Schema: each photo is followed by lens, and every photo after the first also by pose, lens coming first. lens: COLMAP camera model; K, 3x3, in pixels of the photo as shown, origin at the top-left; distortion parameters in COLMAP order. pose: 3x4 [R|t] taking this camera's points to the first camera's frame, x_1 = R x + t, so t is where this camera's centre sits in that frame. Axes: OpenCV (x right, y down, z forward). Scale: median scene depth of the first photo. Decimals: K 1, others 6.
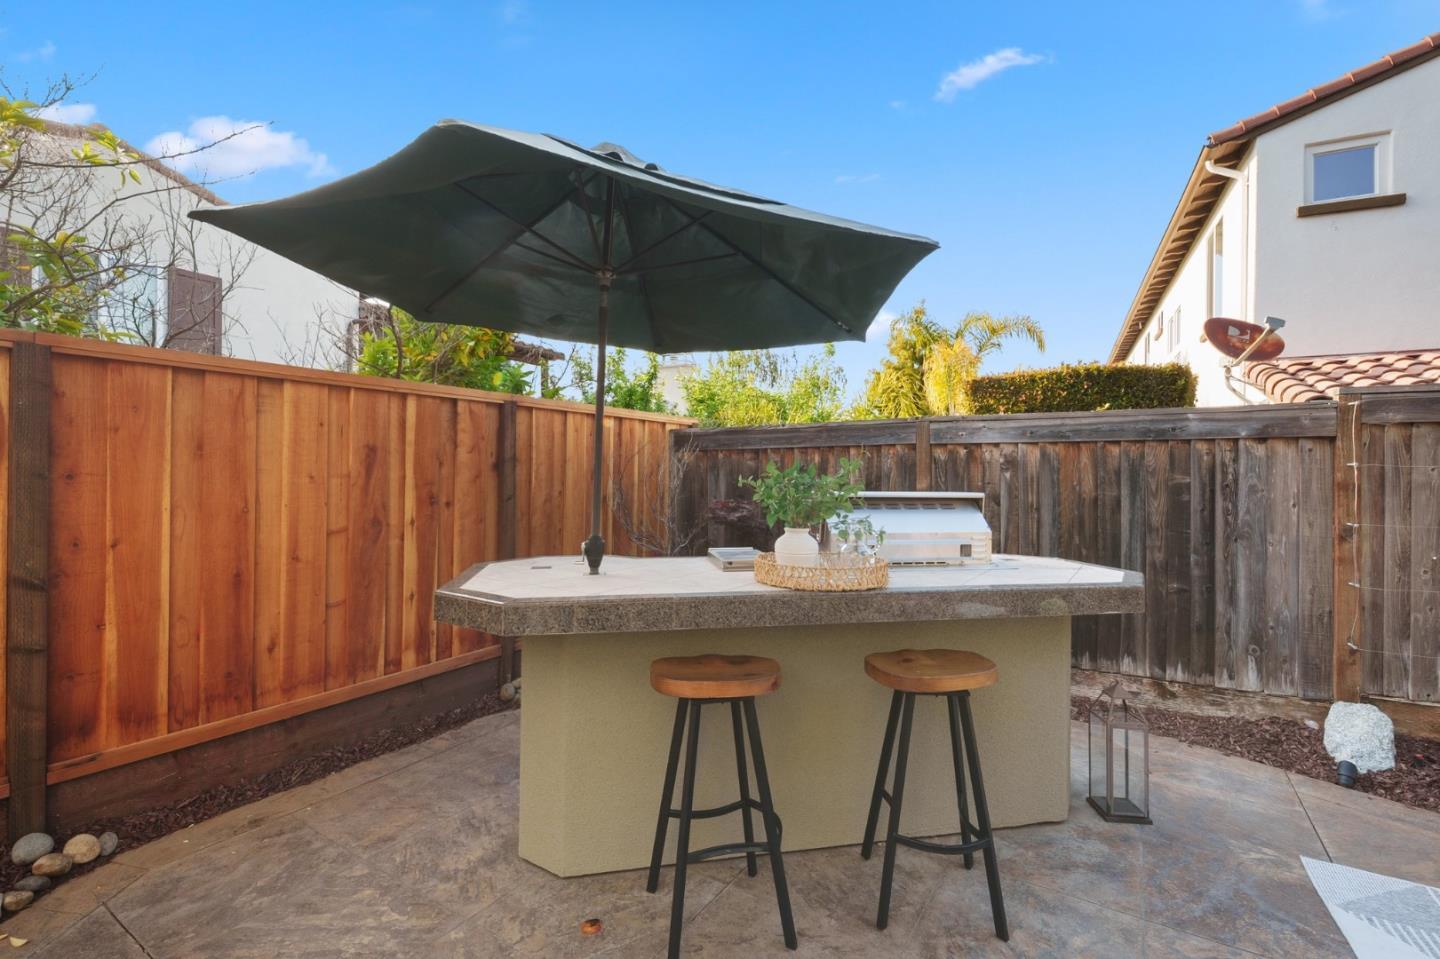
lens RADIAL K [[644.1, 0, 723.1], [0, 644.1, 475.6], [0, 0, 1]] dist [0.003673, -0.000312]
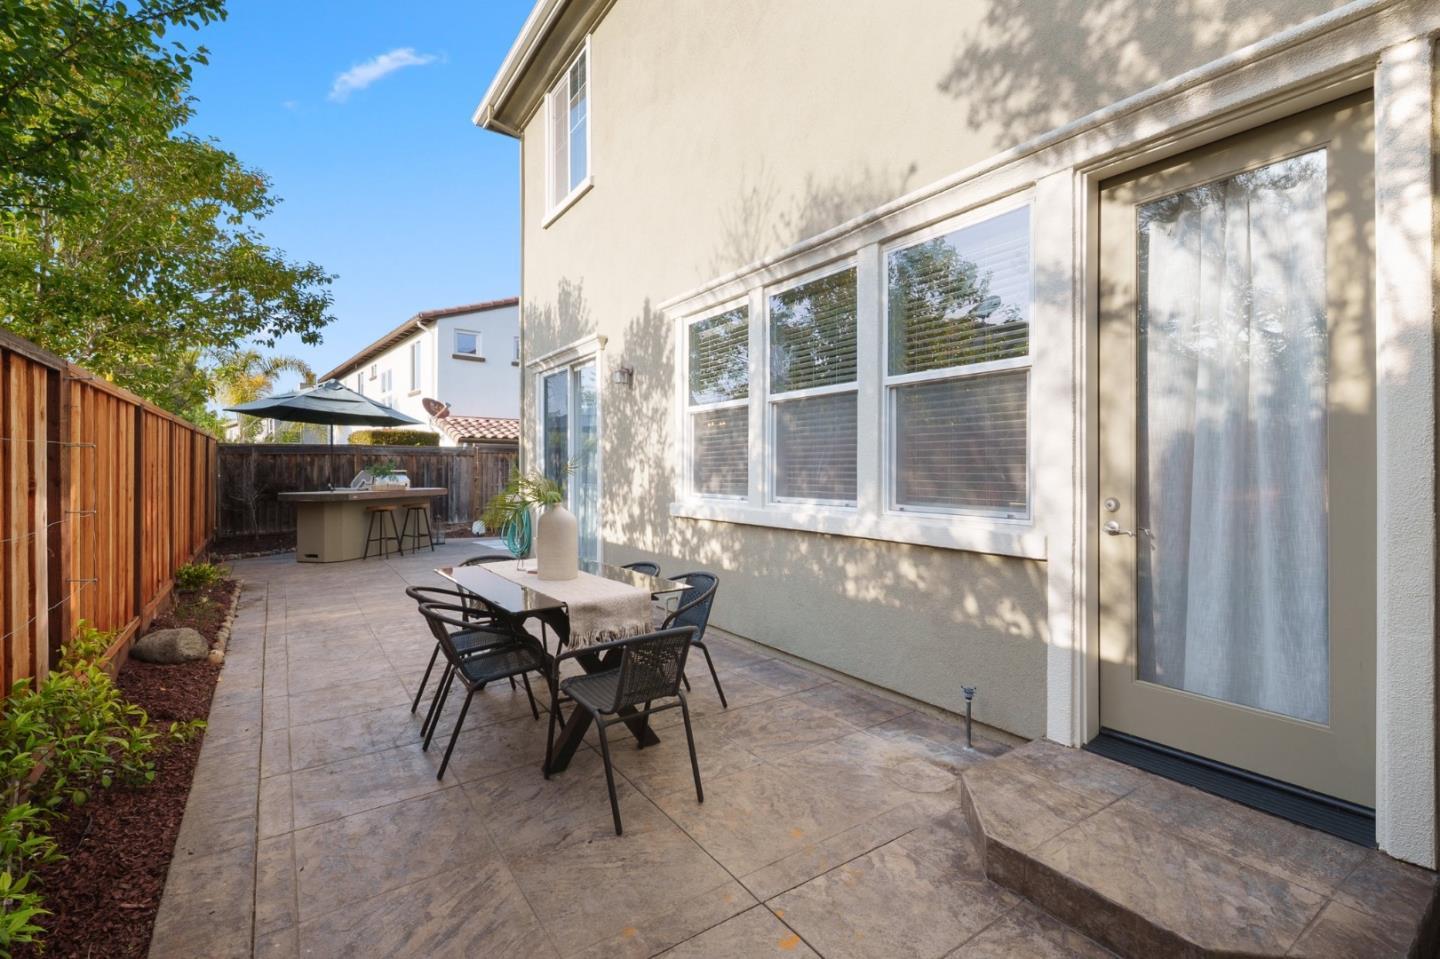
lens RADIAL K [[644.1, 0, 723.1], [0, 644.1, 475.6], [0, 0, 1]] dist [0.003673, -0.000312]
pose [[0.392264, -0.016470, 0.919705, -1.734842], [0.001728, 0.999851, 0.017168, -0.002662], [-0.919851, -0.005146, 0.392234, -1.627253]]
